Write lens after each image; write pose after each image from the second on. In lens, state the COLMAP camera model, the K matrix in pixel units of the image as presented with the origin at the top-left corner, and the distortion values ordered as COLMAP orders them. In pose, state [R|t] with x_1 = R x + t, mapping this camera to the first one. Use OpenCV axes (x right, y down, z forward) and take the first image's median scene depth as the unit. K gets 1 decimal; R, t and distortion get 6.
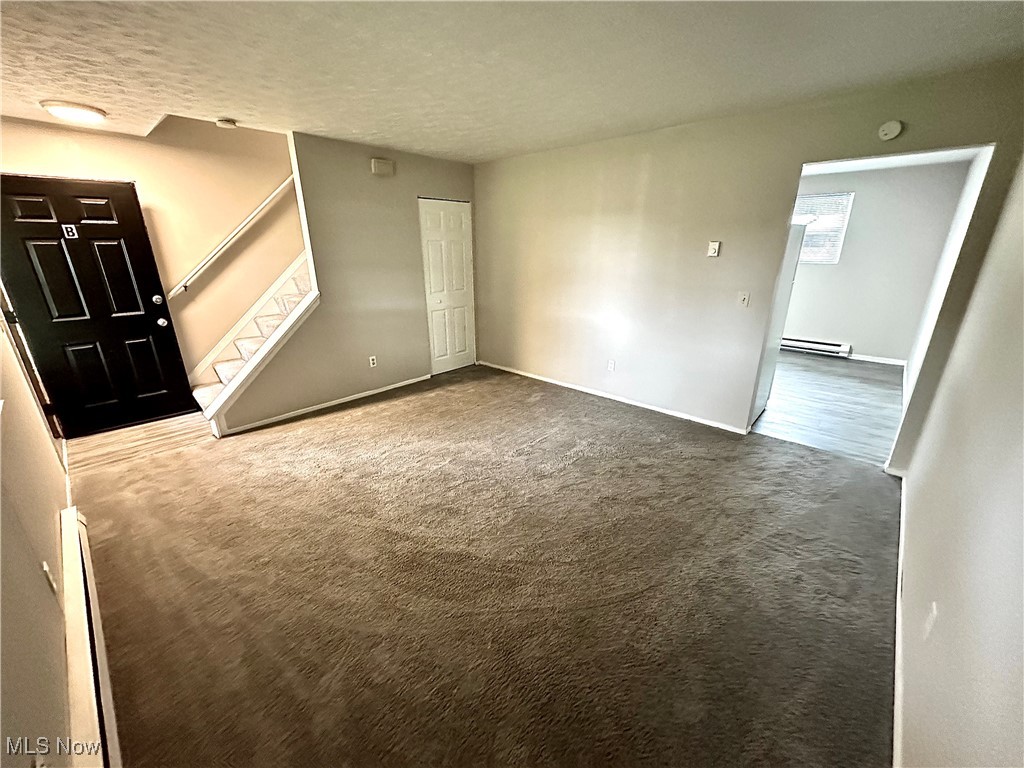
lens RADIAL K [[408.4, 0, 513.8], [0, 408.4, 381.6], [0, 0, 1]] dist [0.000246, 0.000318]
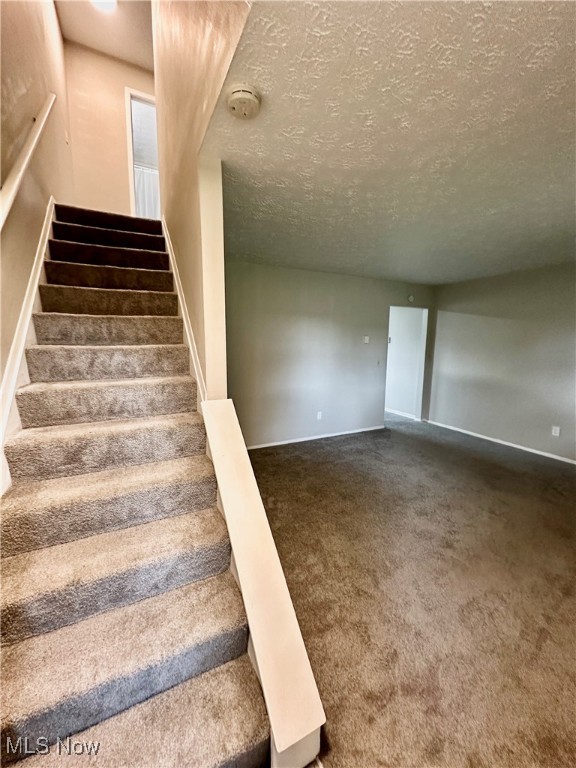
lens RADIAL K [[306.3, 0, 288.8], [0, 306.3, 386.4], [0, 0, 1]] dist [0.000246, 0.000318]
pose [[0.356369, -0.145732, 0.922910, -0.914206], [0.281399, 0.958640, 0.042715, -0.248731], [-0.890963, 0.244483, 0.382638, 0.731350]]
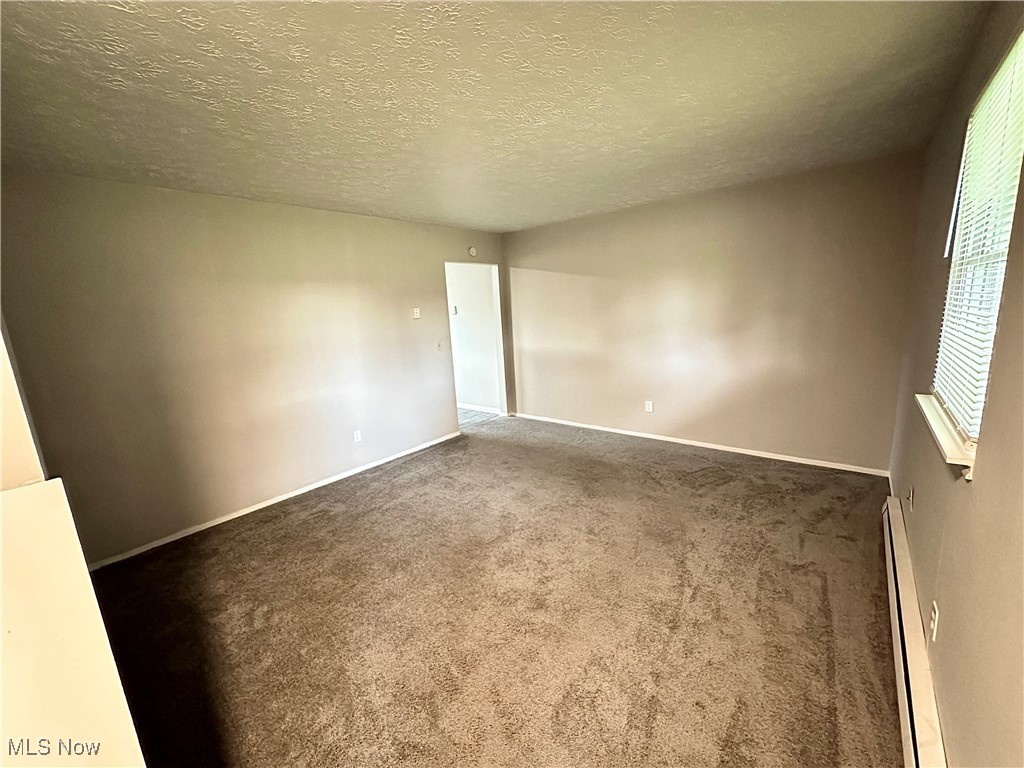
lens RADIAL K [[408.4, 0, 514.1], [0, 408.4, 387.4], [0, 0, 1]] dist [0.000246, 0.000318]
pose [[-0.043896, -0.203984, 0.977990, -0.779478], [0.359138, 0.910270, 0.205979, -0.236908], [-0.932252, 0.360275, 0.033301, 0.662797]]
